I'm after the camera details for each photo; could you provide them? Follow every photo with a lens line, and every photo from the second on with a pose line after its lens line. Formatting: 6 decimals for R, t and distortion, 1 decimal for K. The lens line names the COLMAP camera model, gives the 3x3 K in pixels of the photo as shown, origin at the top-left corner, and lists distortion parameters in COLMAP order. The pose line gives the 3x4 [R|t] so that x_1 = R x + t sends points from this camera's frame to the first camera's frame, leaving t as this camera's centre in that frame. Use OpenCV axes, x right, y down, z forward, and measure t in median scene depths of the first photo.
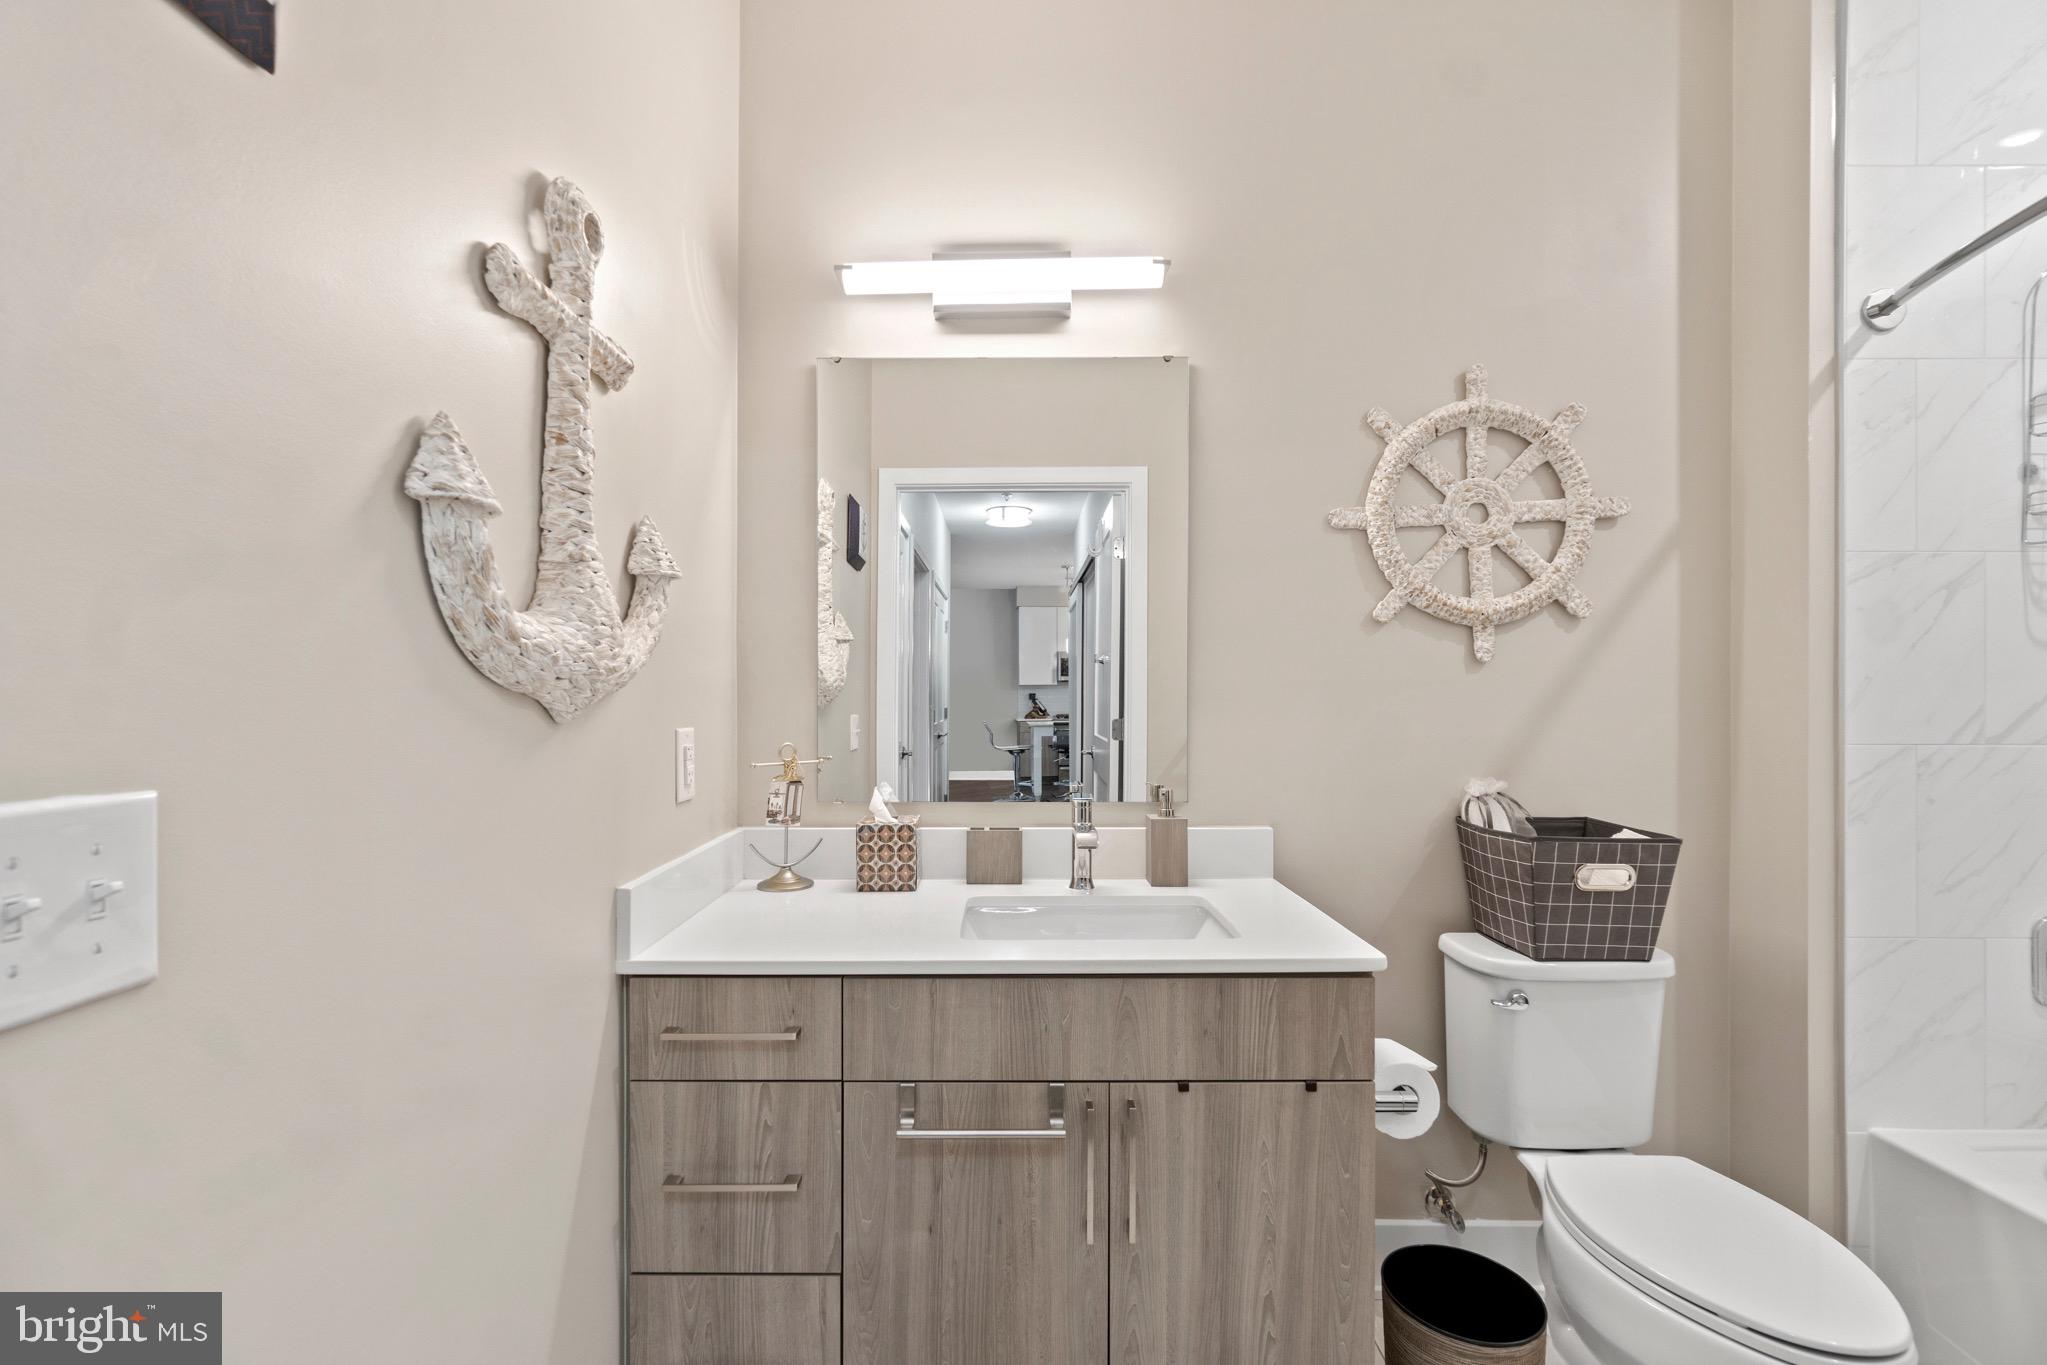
lens RADIAL K [[893.6, 0, 1014.9], [0, 893.6, 683.2], [0, 0, 1]] dist [-0.002496, 0.001239]
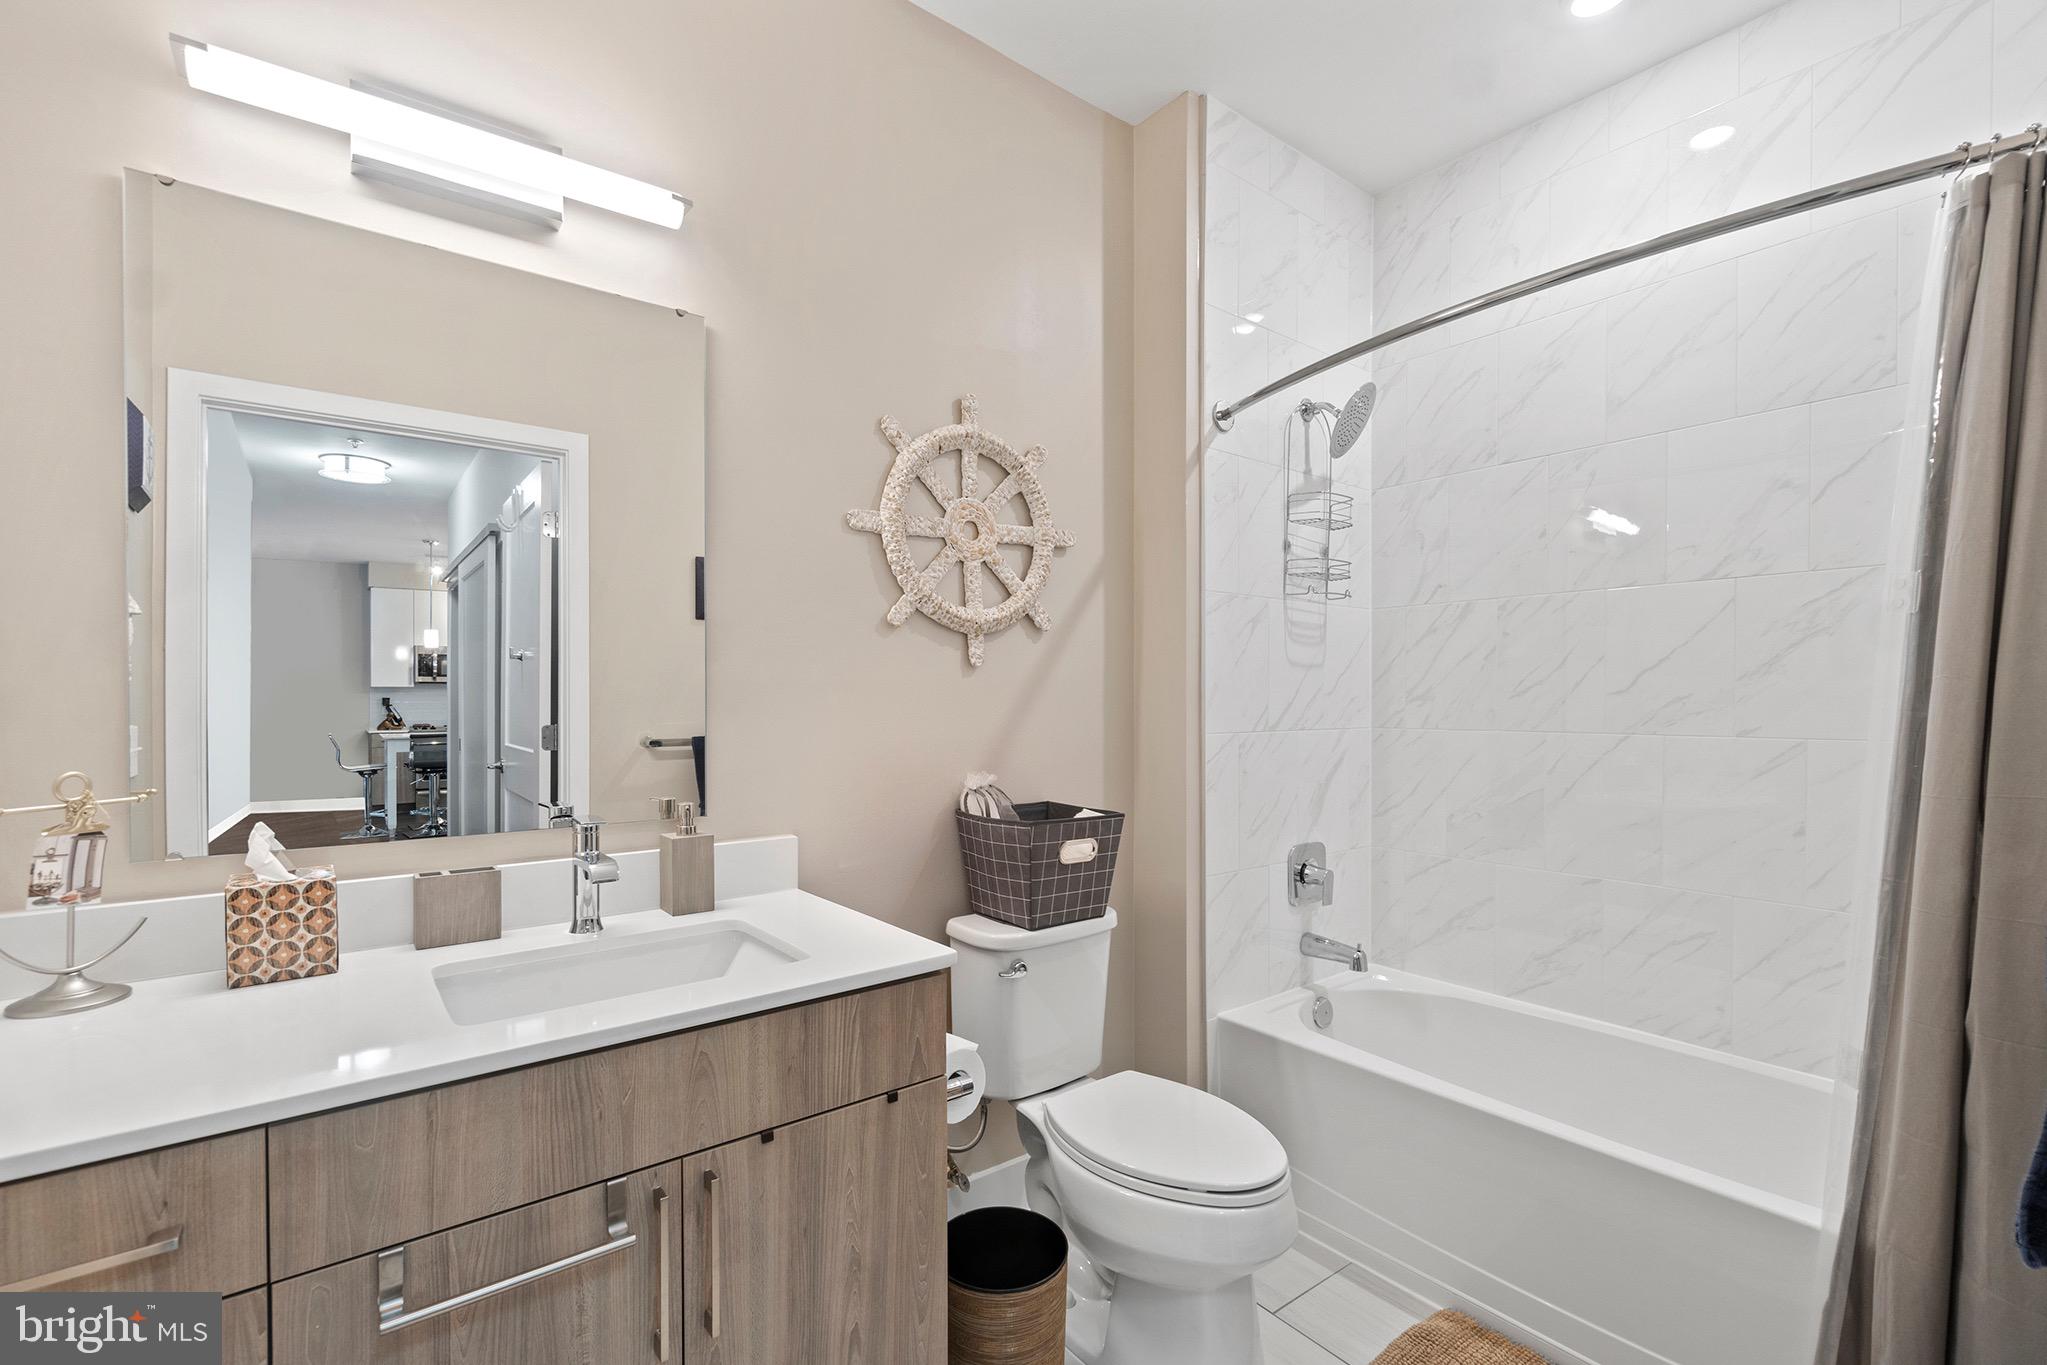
lens RADIAL K [[893.6, 0, 1017.5], [0, 893.6, 695.3], [0, 0, 1]] dist [-0.002496, 0.001239]
pose [[0.787377, 0.002614, 0.616467, -0.120823], [-0.008181, 0.999947, 0.006209, 0.004469], [-0.616418, -0.009932, 0.787357, 0.112241]]
